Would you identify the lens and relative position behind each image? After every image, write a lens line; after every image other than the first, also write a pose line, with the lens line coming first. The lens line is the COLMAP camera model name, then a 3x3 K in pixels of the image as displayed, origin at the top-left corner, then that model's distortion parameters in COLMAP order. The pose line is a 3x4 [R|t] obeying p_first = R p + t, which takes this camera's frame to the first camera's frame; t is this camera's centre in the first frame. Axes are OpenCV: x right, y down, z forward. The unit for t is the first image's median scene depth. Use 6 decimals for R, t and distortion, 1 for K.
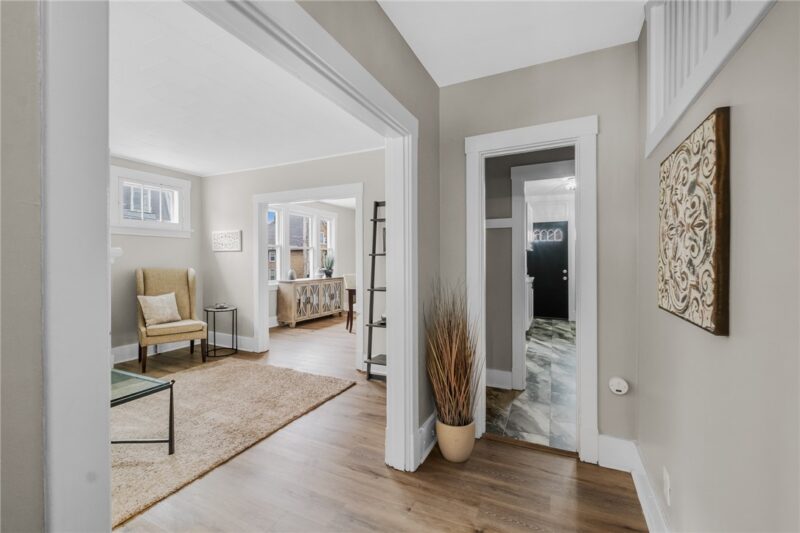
lens RADIAL K [[320.3, 0, 400.0], [0, 320.3, 260.0], [0, 0, 1]] dist [-0.001617, -0.000168]
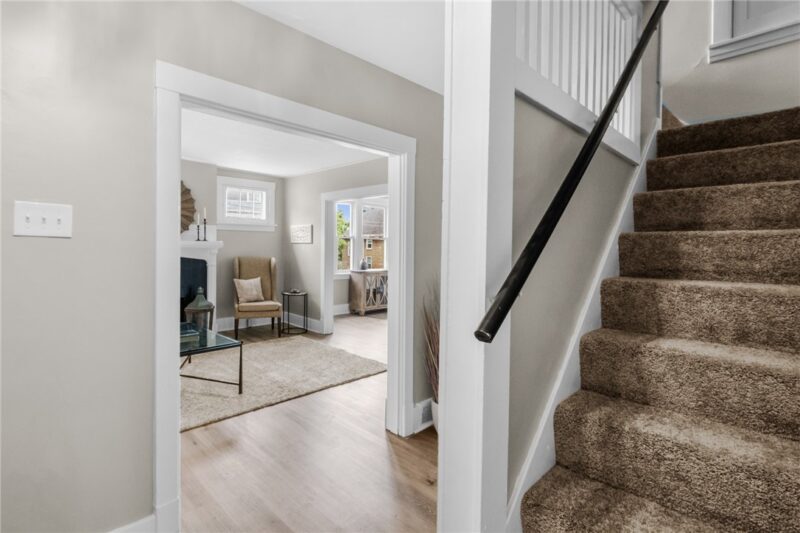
lens RADIAL K [[375.4, 0, 398.2], [0, 375.4, 250.2], [0, 0, 1]] dist [0.000937, 0.000081]
pose [[0.946637, 0.018686, -0.321759, 0.249397], [-0.016503, 0.999819, 0.009511, -0.024110], [0.321878, -0.003693, 0.946774, -0.178338]]
